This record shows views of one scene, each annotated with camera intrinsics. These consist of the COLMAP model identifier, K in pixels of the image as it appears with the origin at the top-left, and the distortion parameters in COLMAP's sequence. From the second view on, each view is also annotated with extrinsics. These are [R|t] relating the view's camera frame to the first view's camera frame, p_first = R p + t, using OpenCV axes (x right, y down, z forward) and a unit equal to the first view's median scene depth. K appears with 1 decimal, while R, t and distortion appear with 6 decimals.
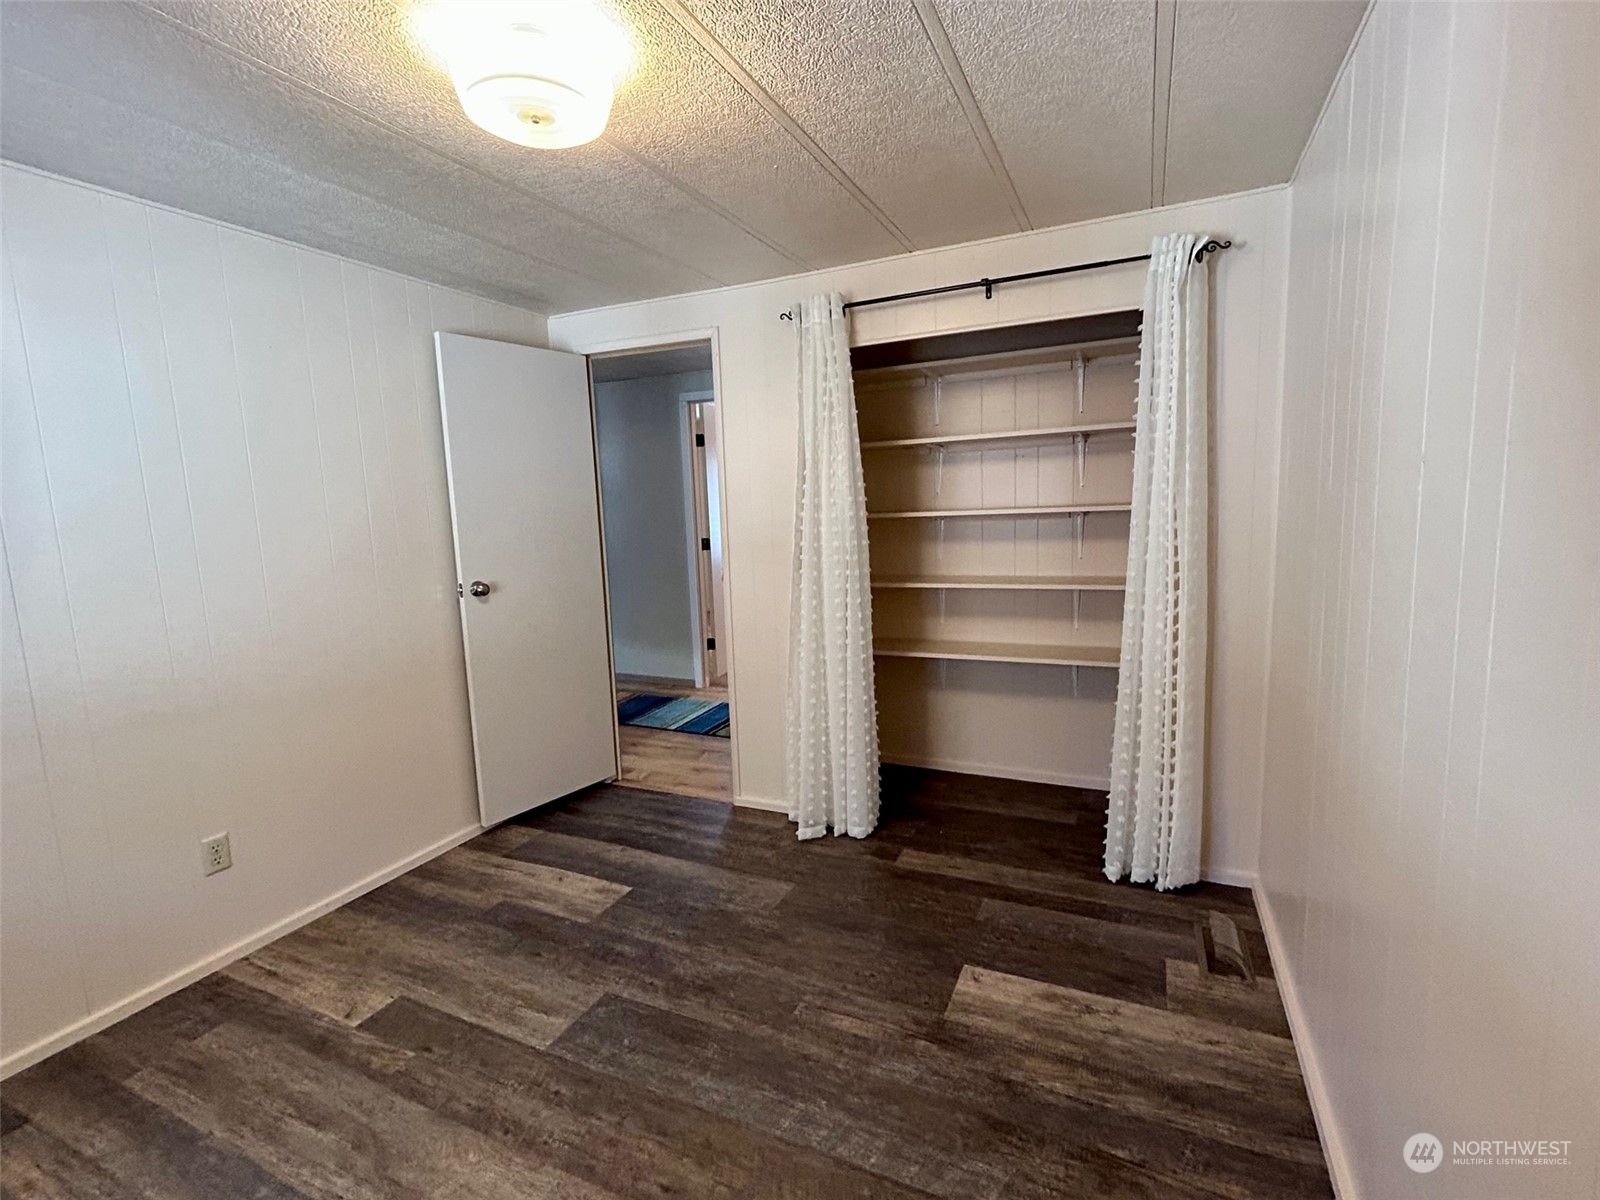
lens RADIAL K [[736.4, 0, 800.0], [0, 736.4, 606.4], [0, 0, 1]] dist [-0.000495, 0.000466]
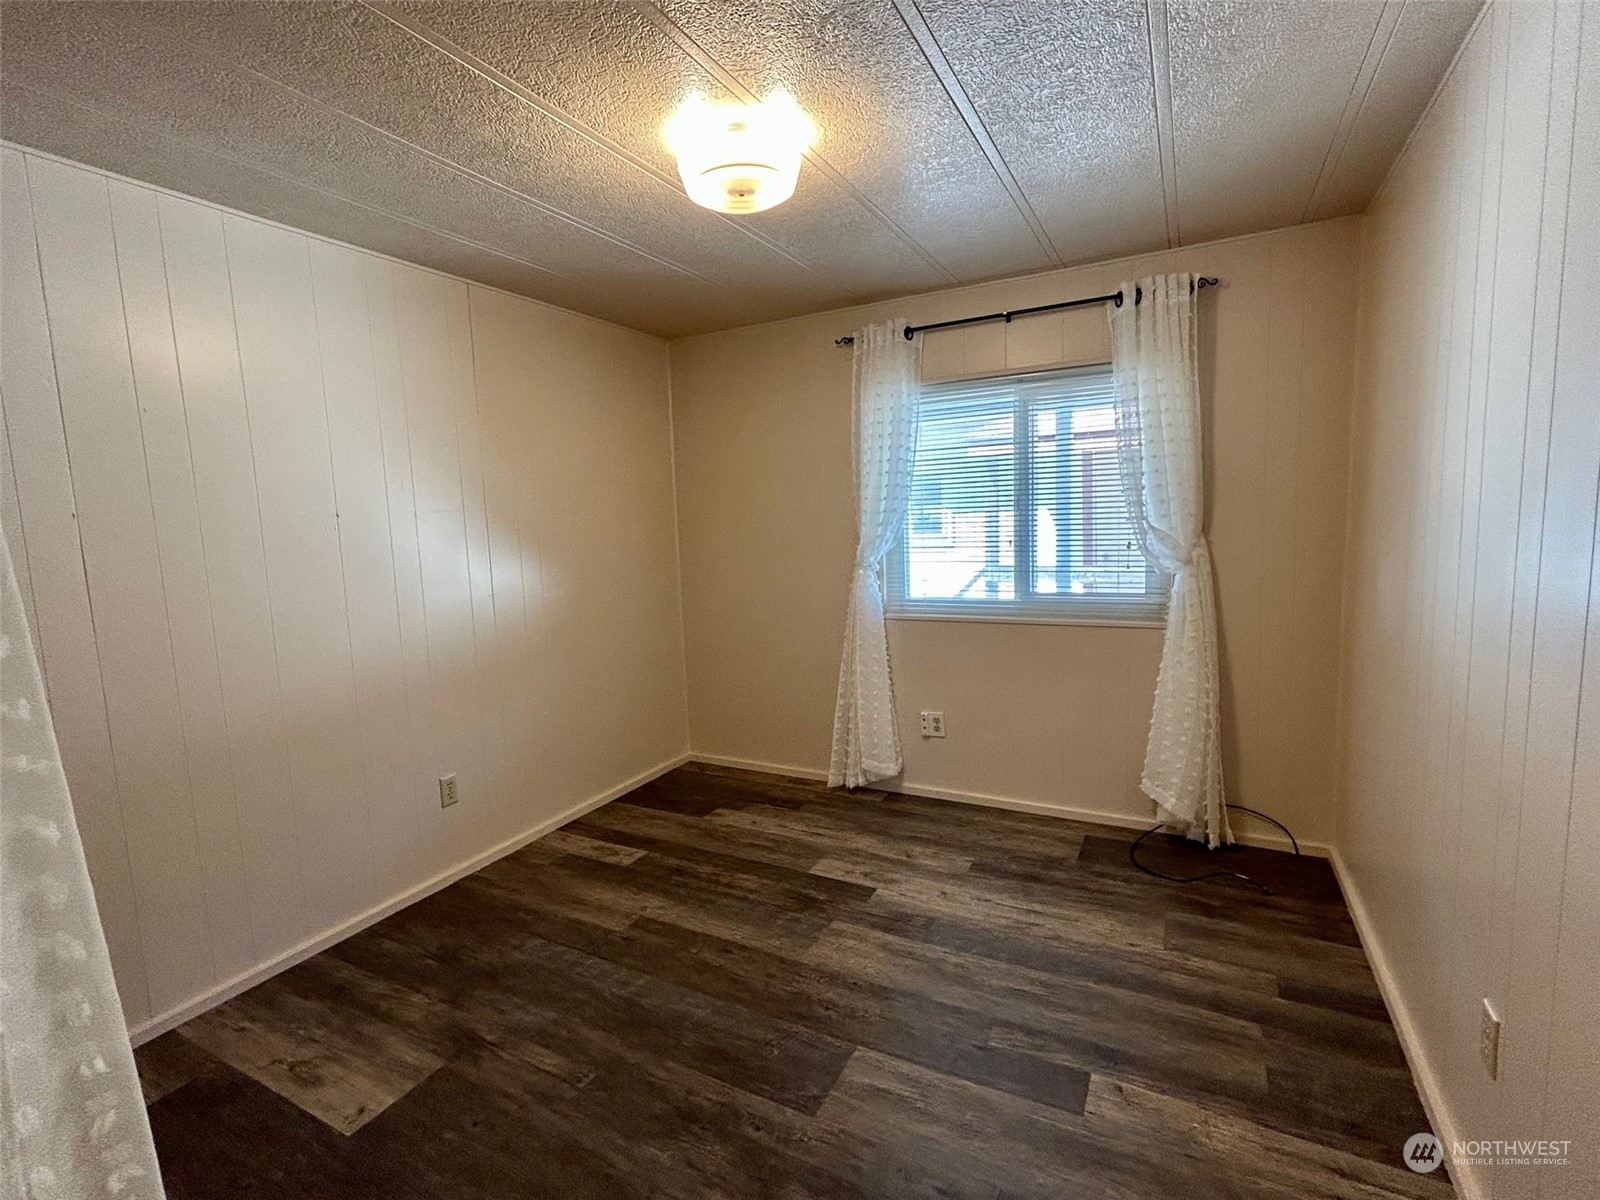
lens RADIAL K [[736.4, 0, 799.7], [0, 736.4, 590.6], [0, 0, 1]] dist [-0.000495, 0.000466]
pose [[-0.995613, 0.071546, 0.060296, -0.369921], [0.083606, 0.969589, 0.230014, -0.220522], [-0.042006, 0.234046, -0.971318, 1.800621]]
